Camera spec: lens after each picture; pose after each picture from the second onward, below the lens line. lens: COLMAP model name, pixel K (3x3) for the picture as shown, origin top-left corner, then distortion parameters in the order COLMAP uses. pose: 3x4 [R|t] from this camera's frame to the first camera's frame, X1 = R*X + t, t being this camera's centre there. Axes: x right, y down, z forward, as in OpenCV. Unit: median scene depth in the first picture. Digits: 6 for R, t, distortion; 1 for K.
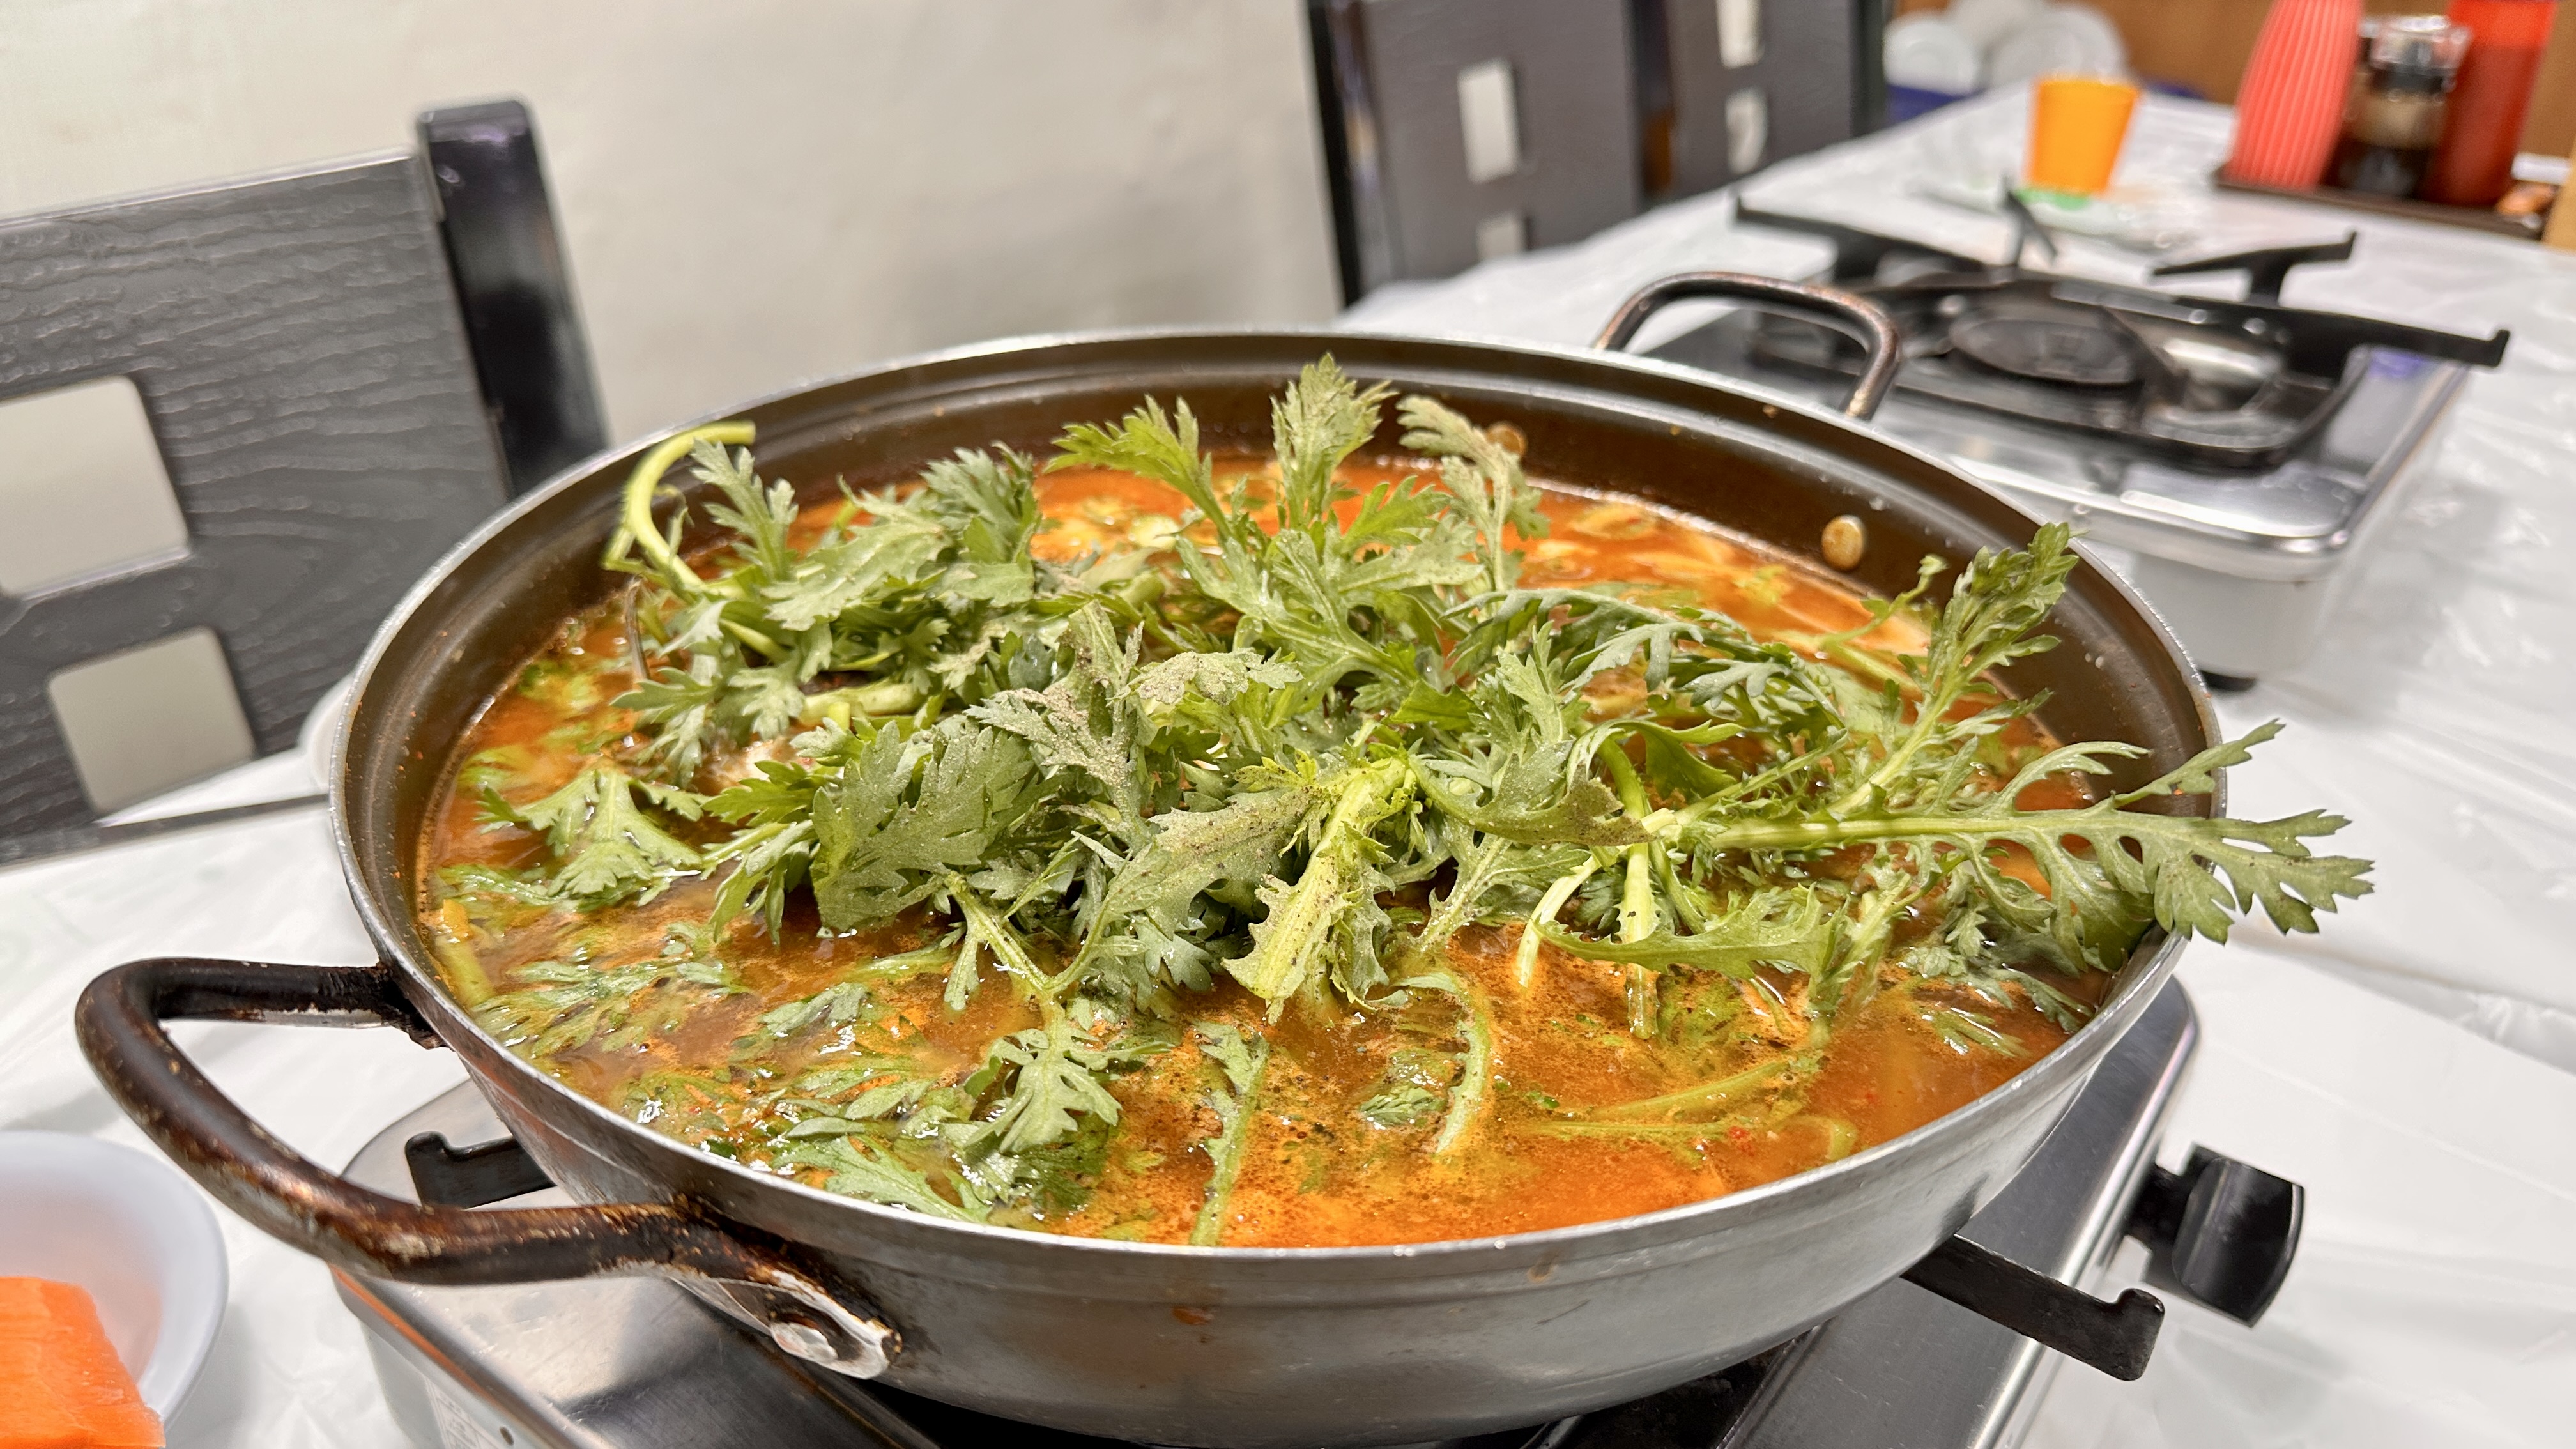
lens RADIAL K [[1922.3, 0, 1216.7], [0, 1922.3, 872.1], [0, 0, 1]] dist [0.006056, -0.068302]
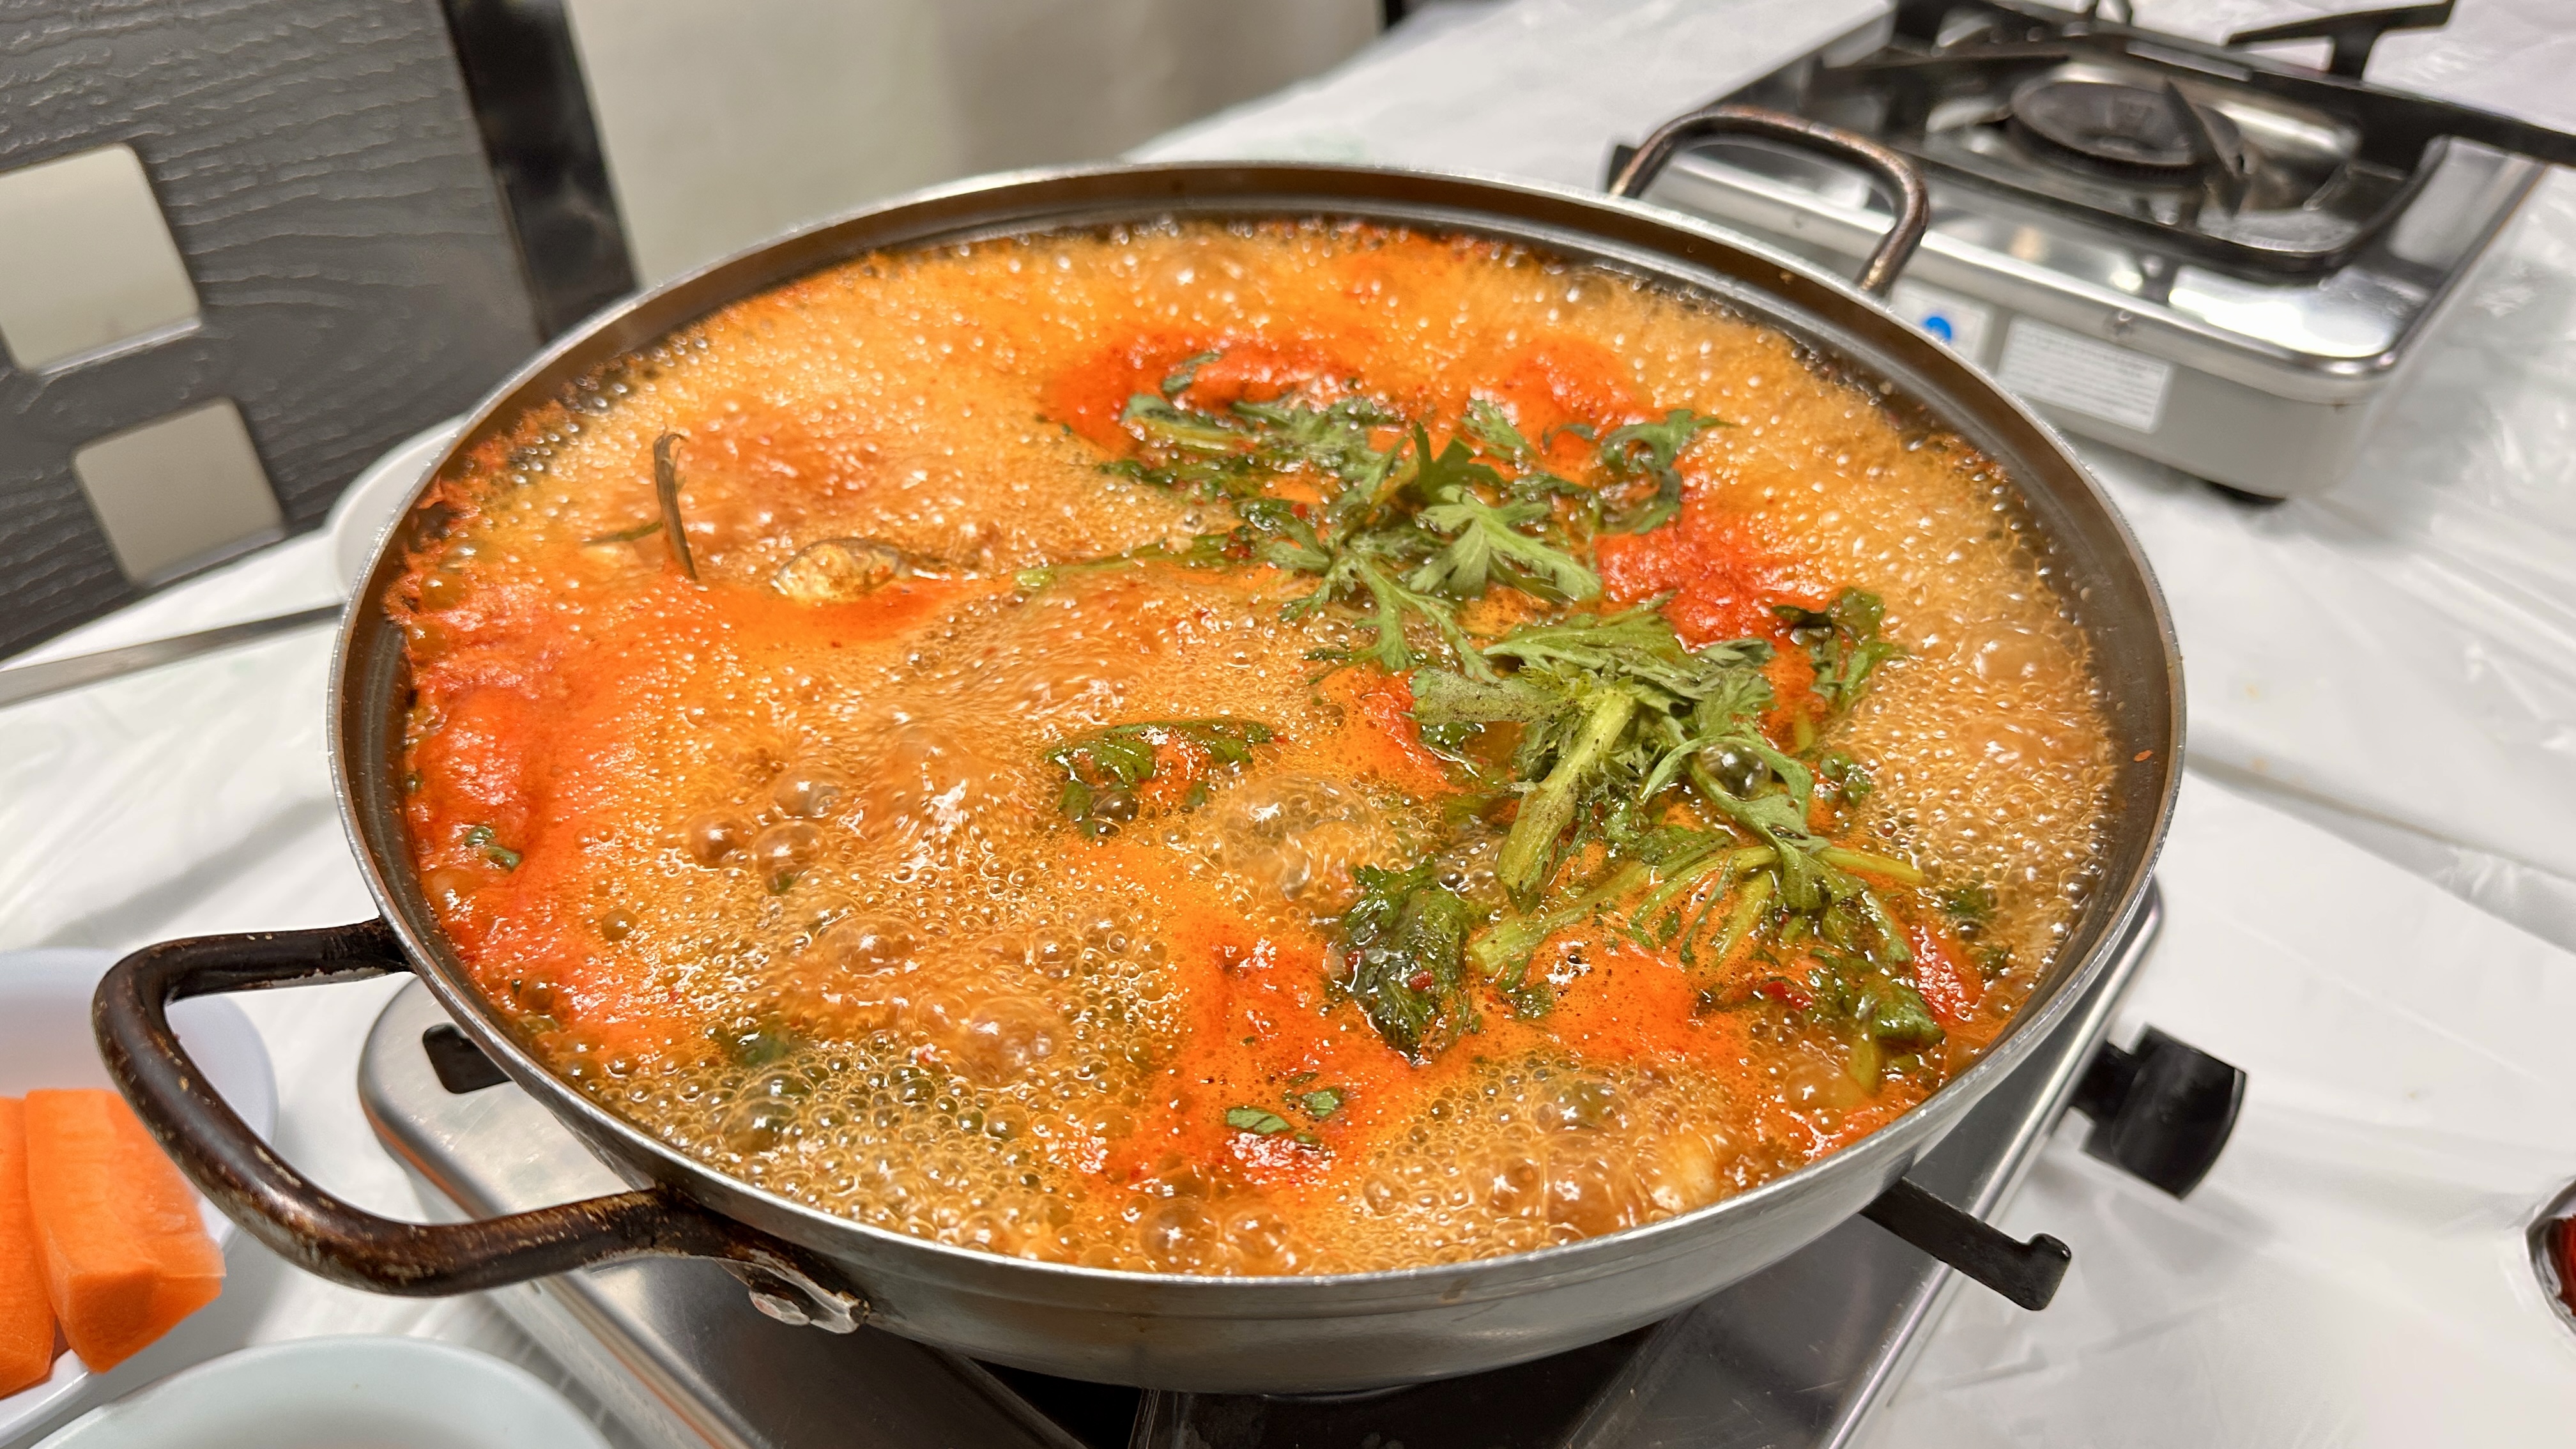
lens RADIAL K [[1922.3, 0, 1270.0], [0, 1922.3, 717.4], [0, 0, 1]] dist [0.006056, -0.068302]
pose [[0.999592, 0.021446, -0.018882, 0.041125], [-0.017683, 0.983361, 0.180798, -0.156267], [0.022445, -0.180390, 0.983339, -0.000701]]
